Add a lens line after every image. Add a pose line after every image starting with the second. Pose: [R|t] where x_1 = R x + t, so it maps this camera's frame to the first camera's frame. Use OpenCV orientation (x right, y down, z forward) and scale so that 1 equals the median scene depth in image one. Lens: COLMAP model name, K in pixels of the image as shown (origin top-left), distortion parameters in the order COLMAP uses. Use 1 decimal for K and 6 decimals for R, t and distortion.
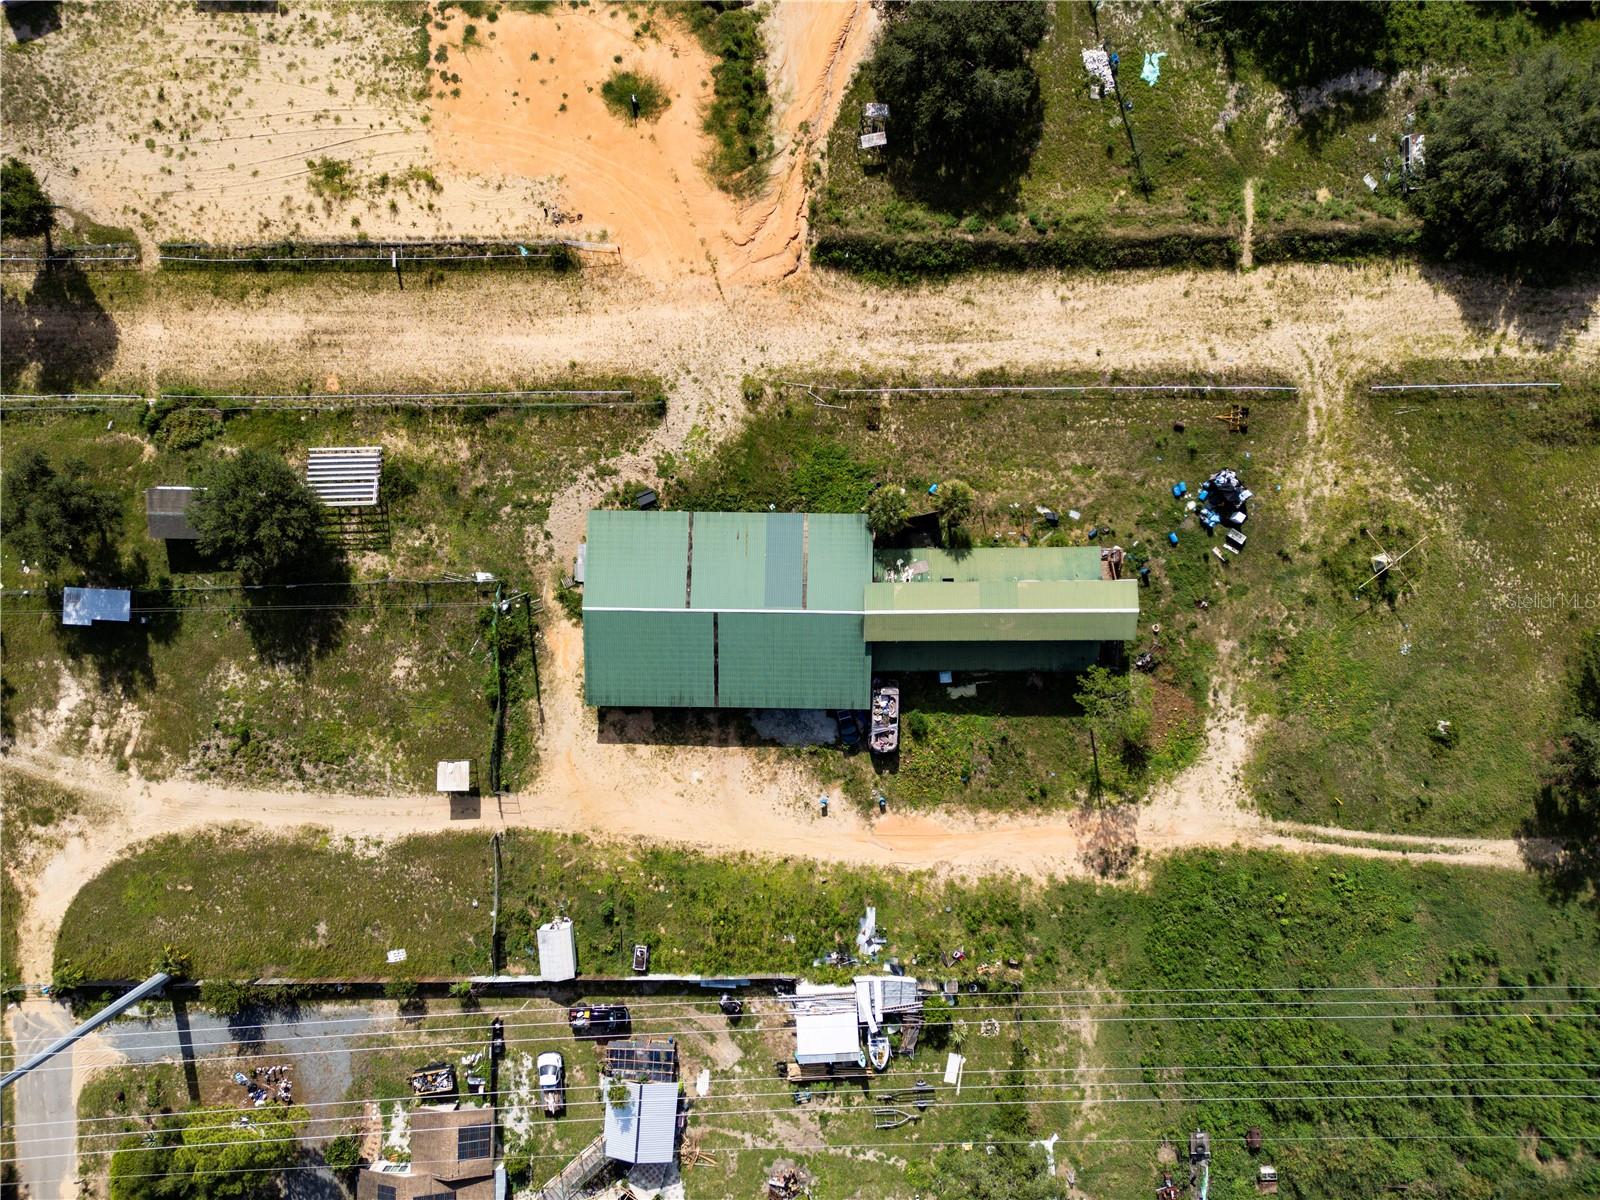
lens RADIAL K [[1109.3, 0, 800.0], [0, 1109.3, 600.0], [0, 0, 1]] dist [0.087208, -0.087430]
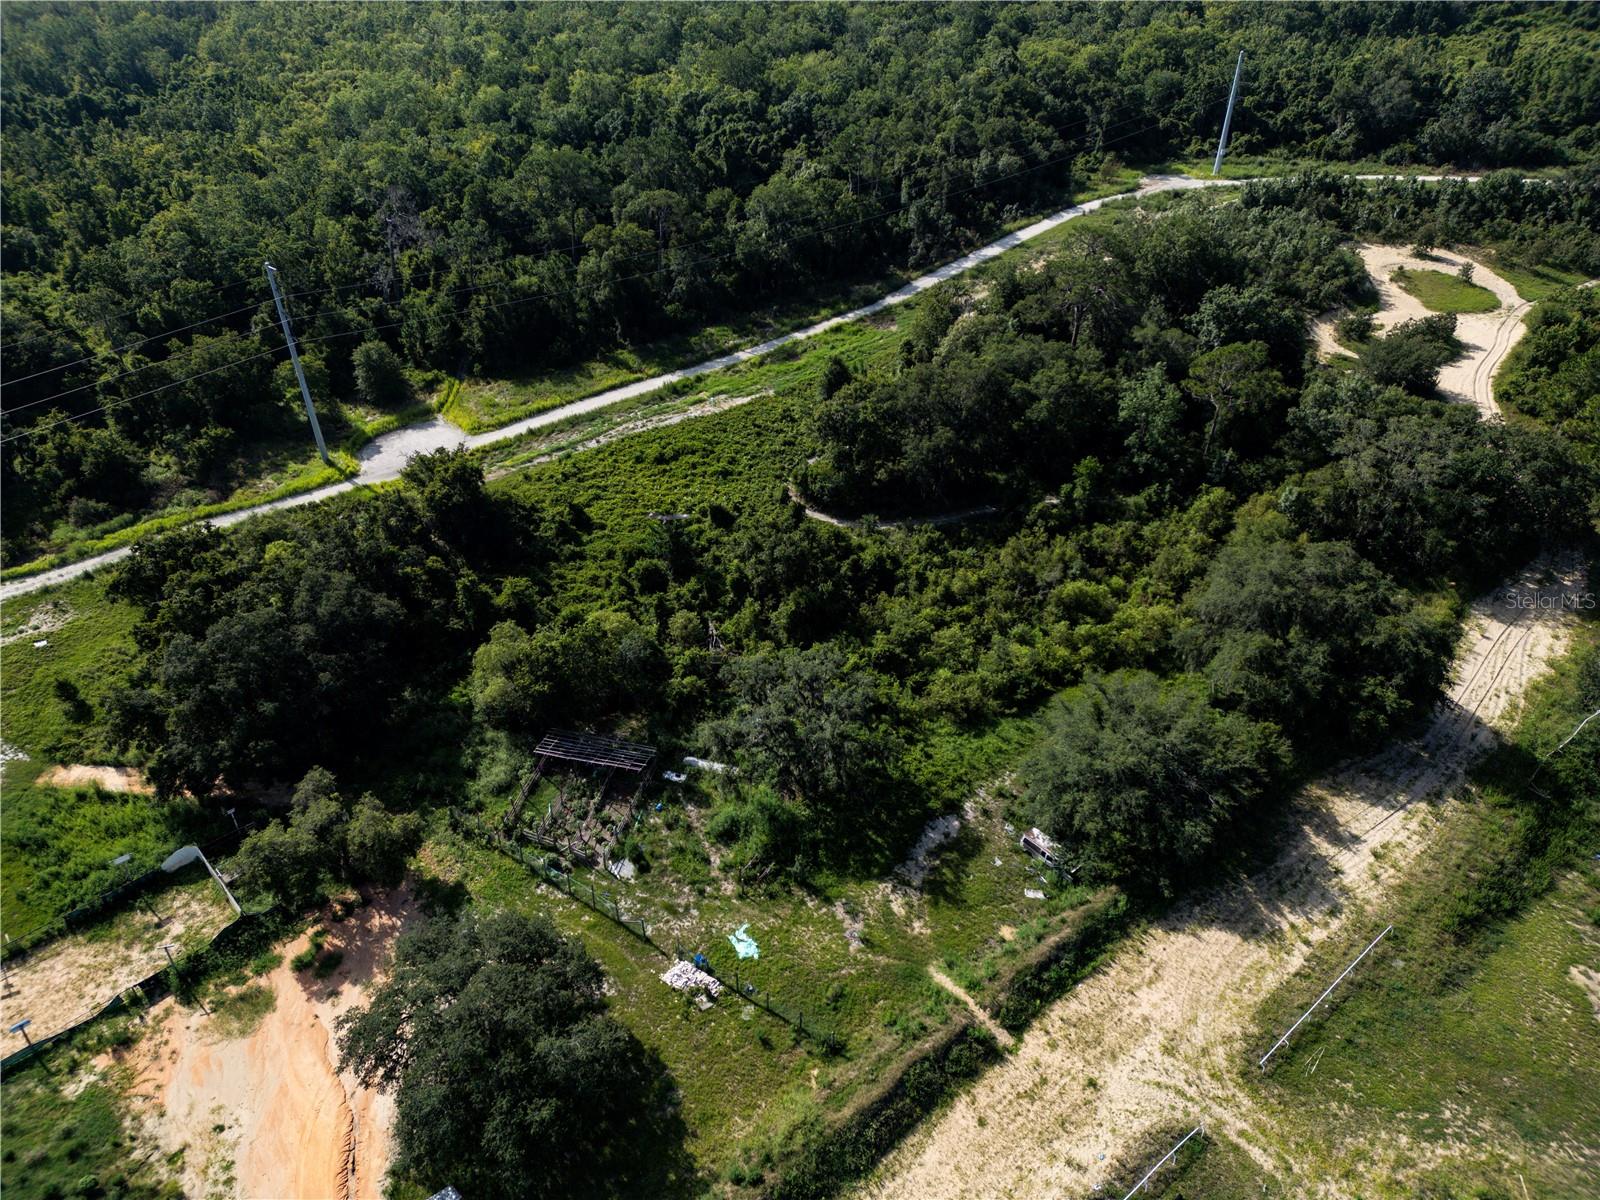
lens RADIAL K [[1109.3, 0, 800.0], [0, 1109.3, 600.0], [0, 0, 1]] dist [0.087208, -0.087430]
pose [[0.776985, -0.371426, 0.508268, 0.027746], [0.629142, 0.430225, -0.647369, -0.034807], [0.021780, 0.822769, 0.567958, 0.346374]]
